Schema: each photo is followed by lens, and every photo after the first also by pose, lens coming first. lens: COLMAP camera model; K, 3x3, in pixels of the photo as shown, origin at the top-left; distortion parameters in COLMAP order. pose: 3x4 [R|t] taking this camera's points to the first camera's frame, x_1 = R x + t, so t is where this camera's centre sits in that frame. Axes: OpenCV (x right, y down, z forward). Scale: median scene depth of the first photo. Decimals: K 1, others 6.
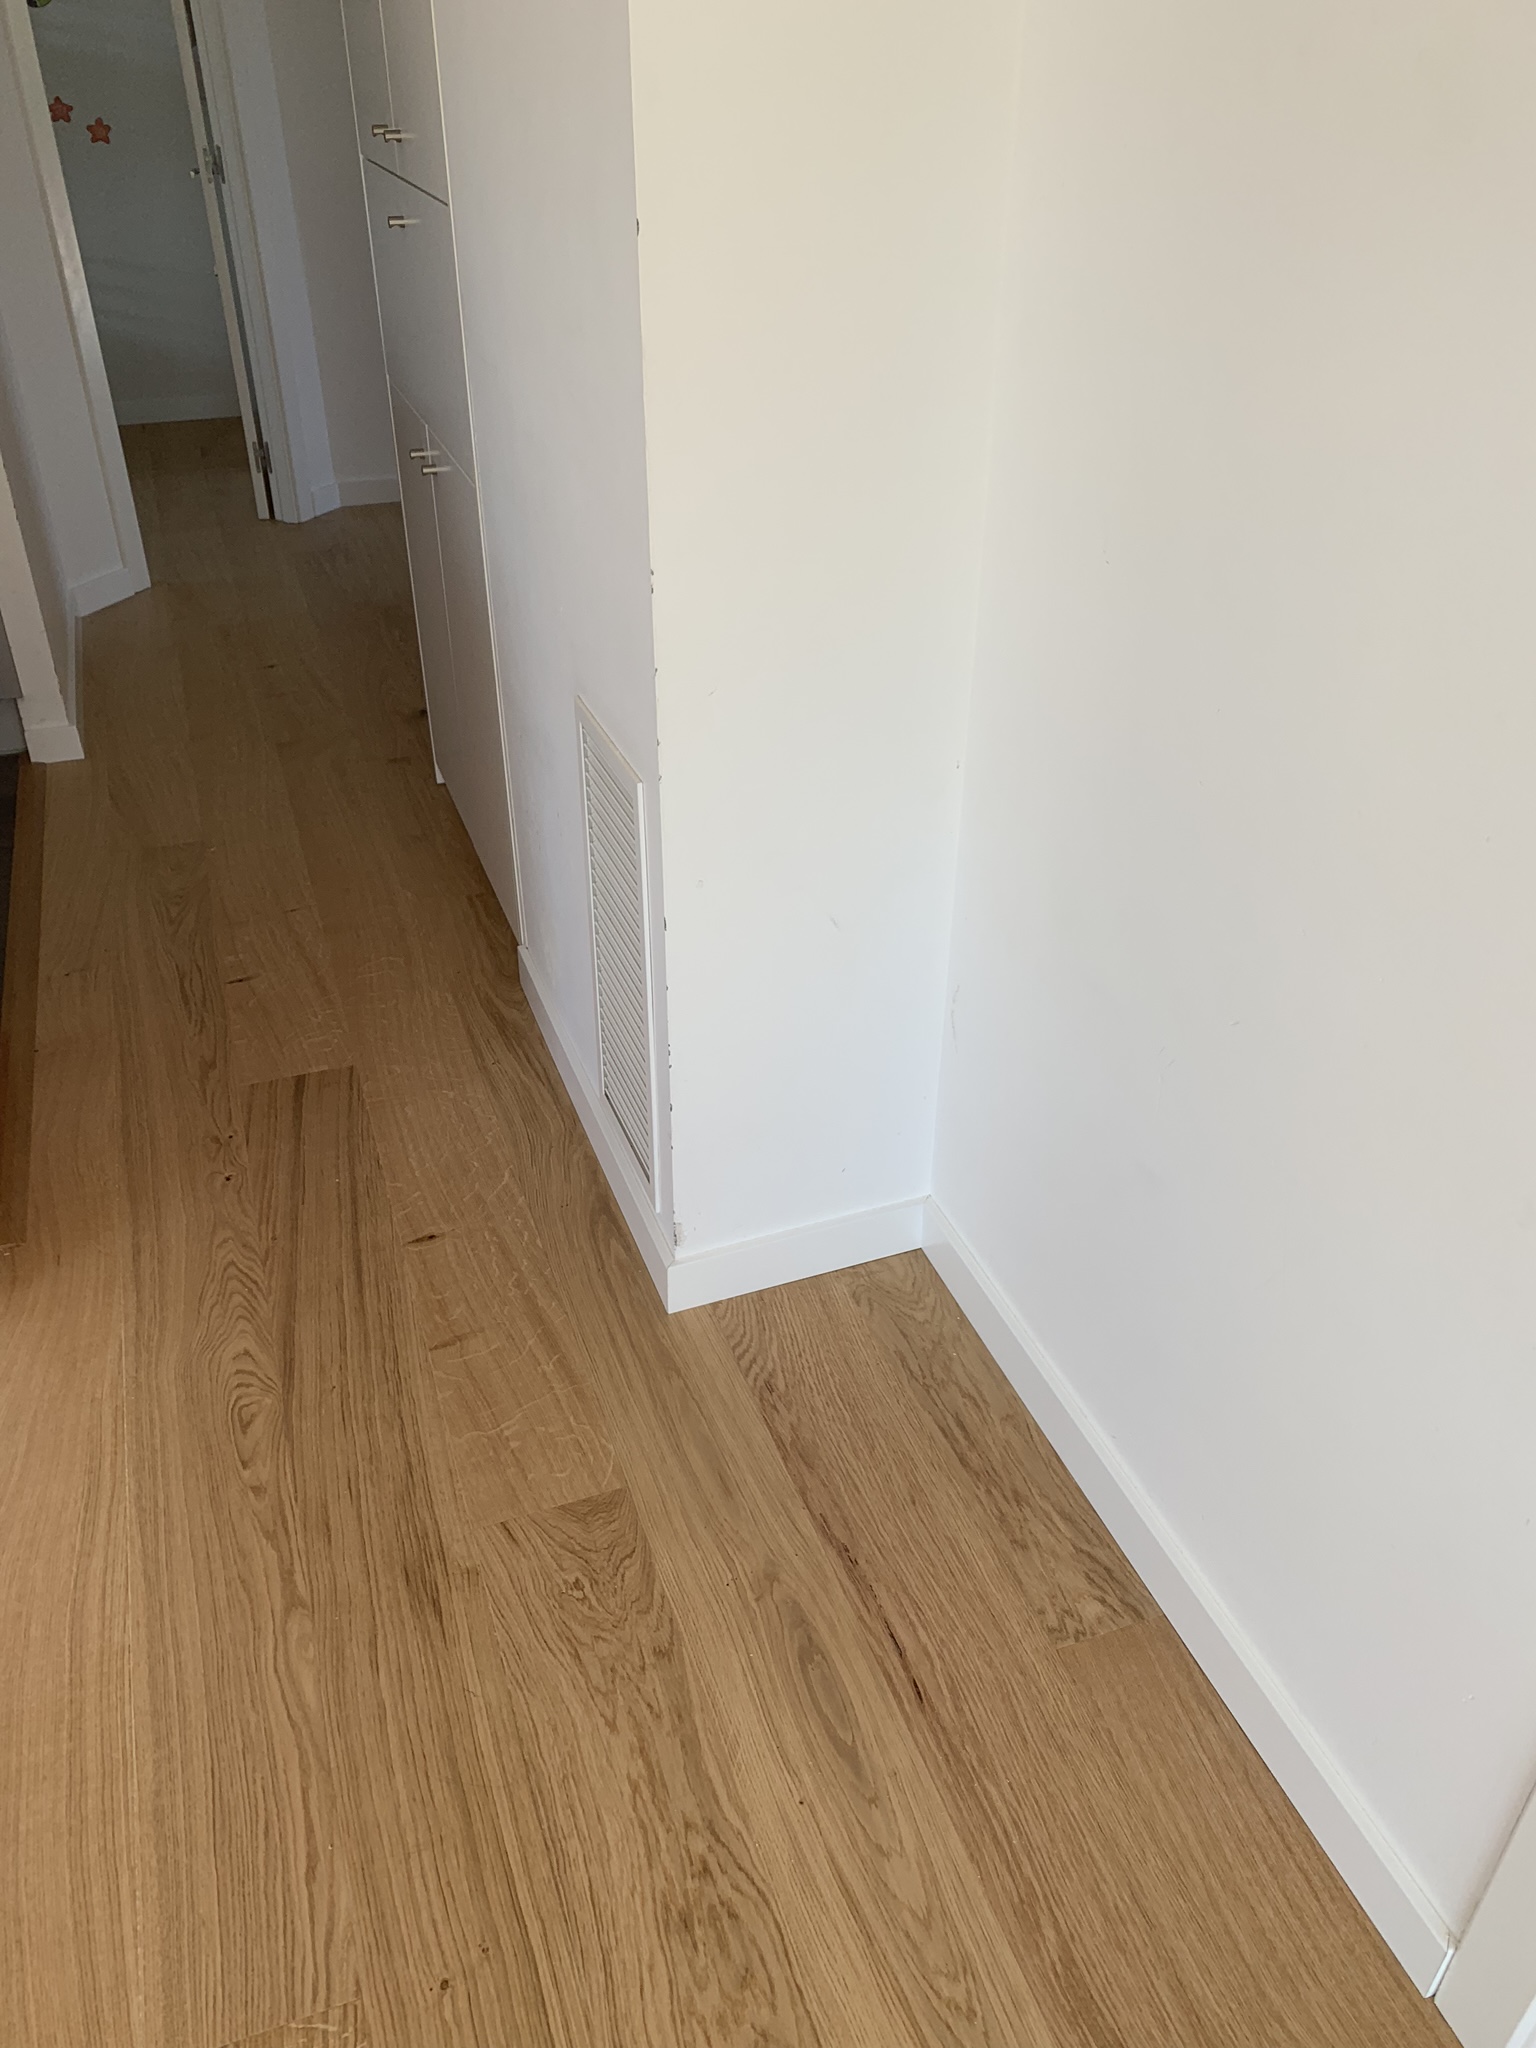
lens RADIAL K [[1578.0, 0, 768.0], [0, 1578.0, 1024.0], [0, 0, 1]] dist [0.024991, -0.004763]
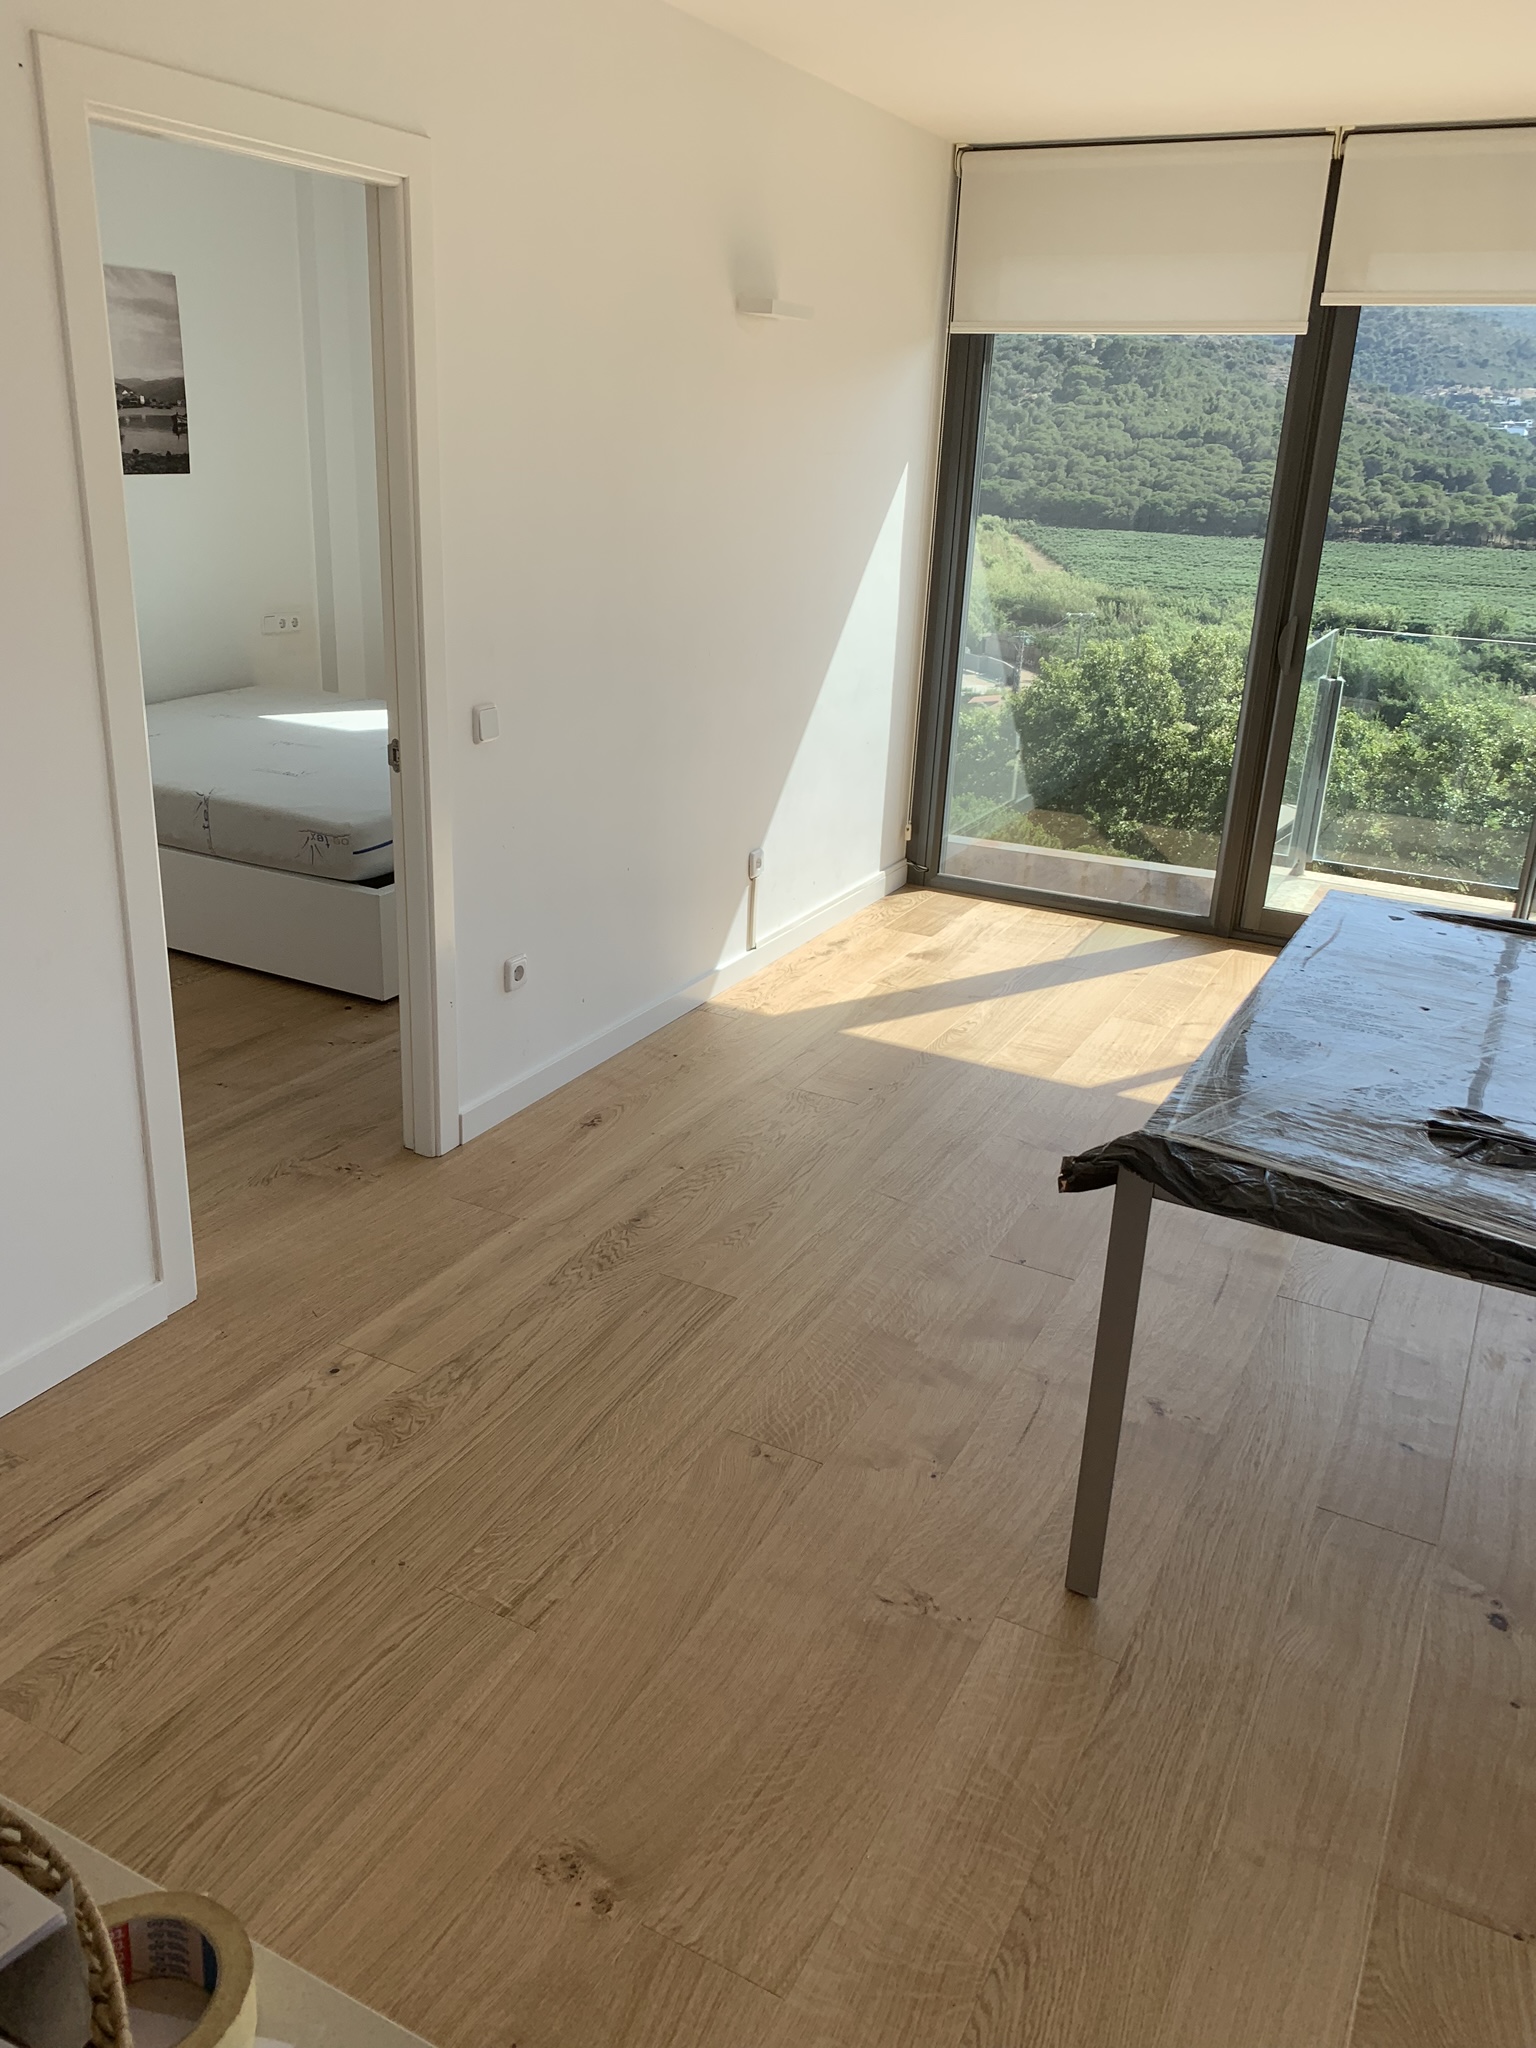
lens RADIAL K [[1578.0, 0, 768.0], [0, 1578.0, 1024.0], [0, 0, 1]] dist [0.024991, -0.004763]
pose [[-0.683048, -0.273107, 0.677391, -1.276840], [0.372392, 0.667624, 0.644672, -0.628197], [-0.628307, 0.692597, -0.354316, 0.844753]]
